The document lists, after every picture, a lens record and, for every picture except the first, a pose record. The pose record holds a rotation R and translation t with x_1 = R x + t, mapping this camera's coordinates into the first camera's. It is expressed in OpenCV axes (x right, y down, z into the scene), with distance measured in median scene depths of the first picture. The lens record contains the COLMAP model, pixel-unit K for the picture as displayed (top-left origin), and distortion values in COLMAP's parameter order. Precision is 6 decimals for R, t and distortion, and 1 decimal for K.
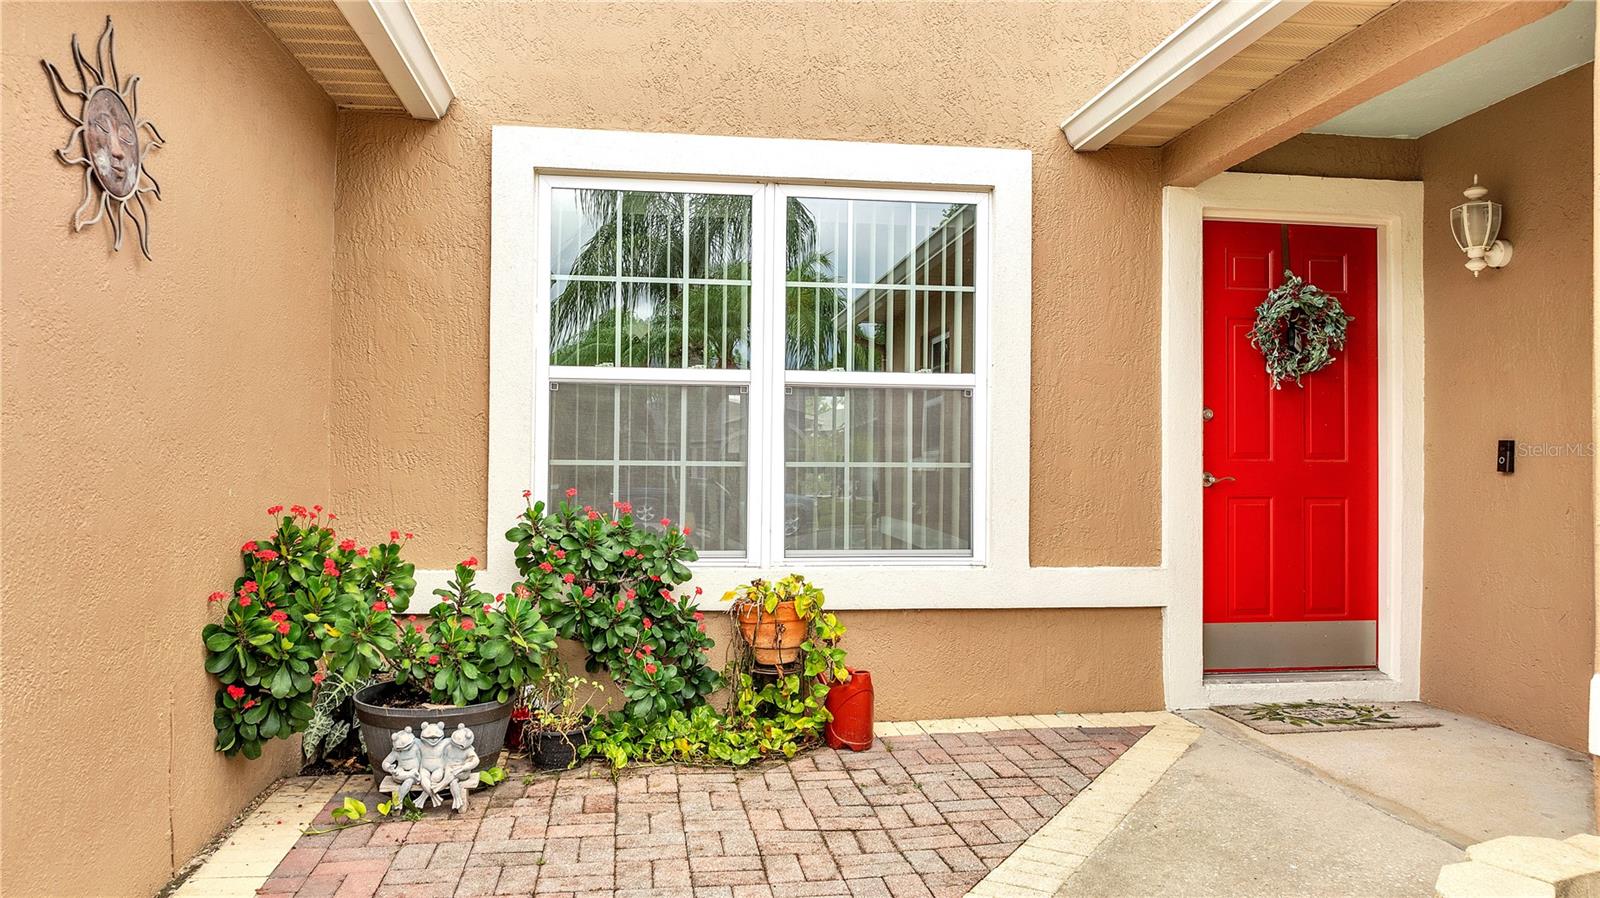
lens RADIAL K [[1129.3, 0, 804.8], [0, 1129.3, 446.0], [0, 0, 1]] dist [-0.033293, 0.029455]
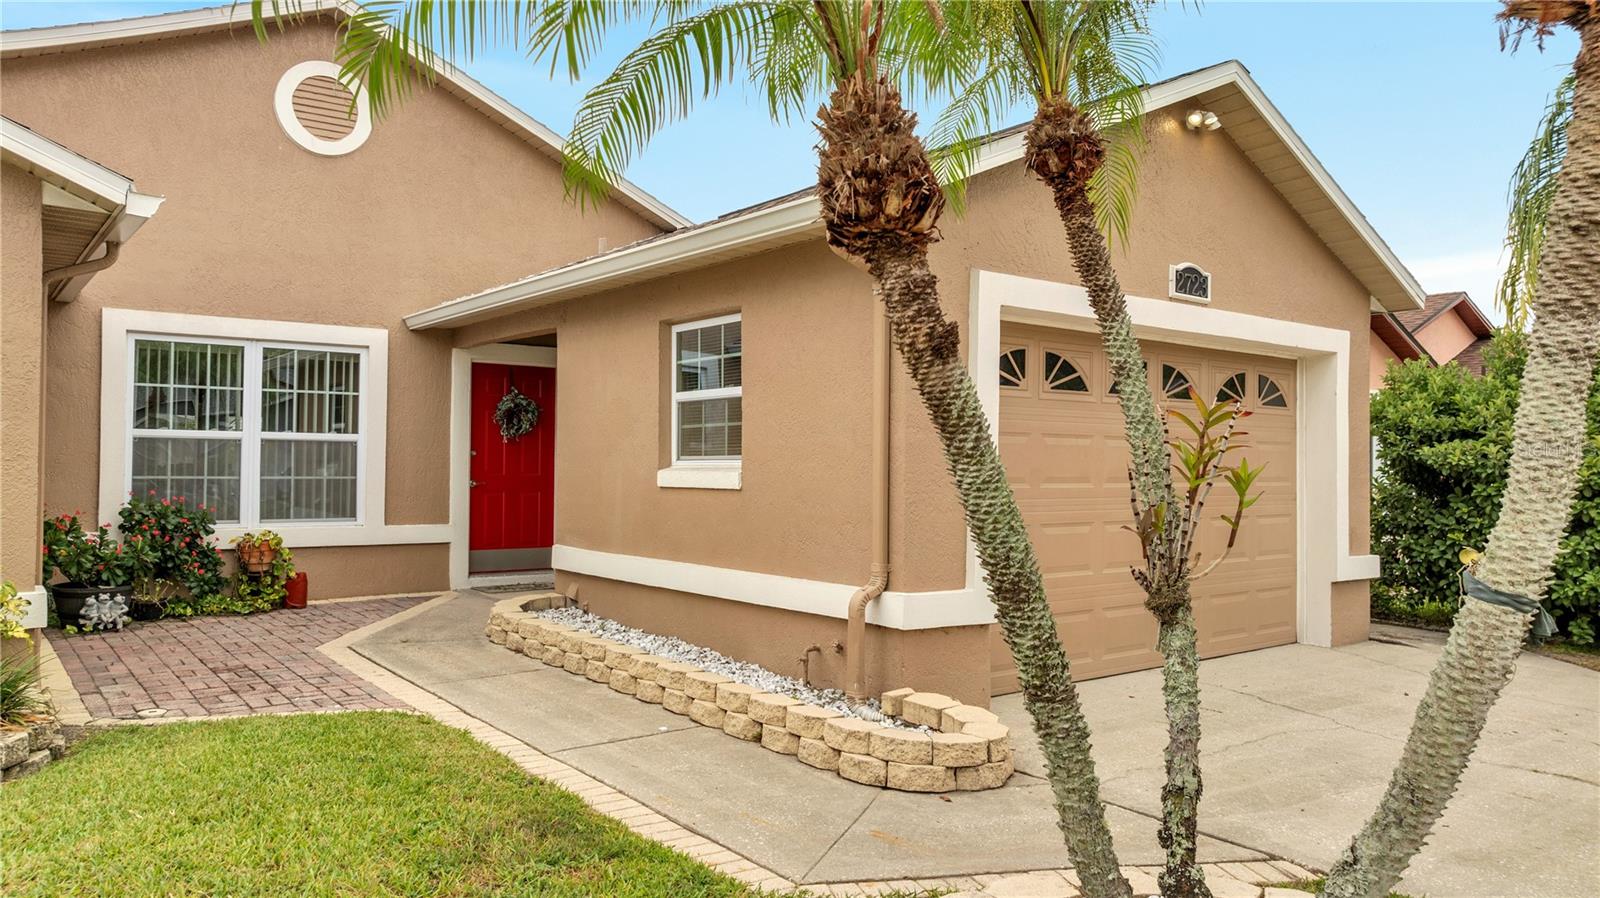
lens RADIAL K [[1129.3, 0, 804.8], [0, 1129.3, 446.0], [0, 0, 1]] dist [-0.033293, 0.029455]
pose [[0.867431, 0.009473, 0.497468, -0.175031], [-0.010241, 0.999947, -0.001183, -0.049661], [-0.497453, -0.004068, 0.867482, -1.269612]]
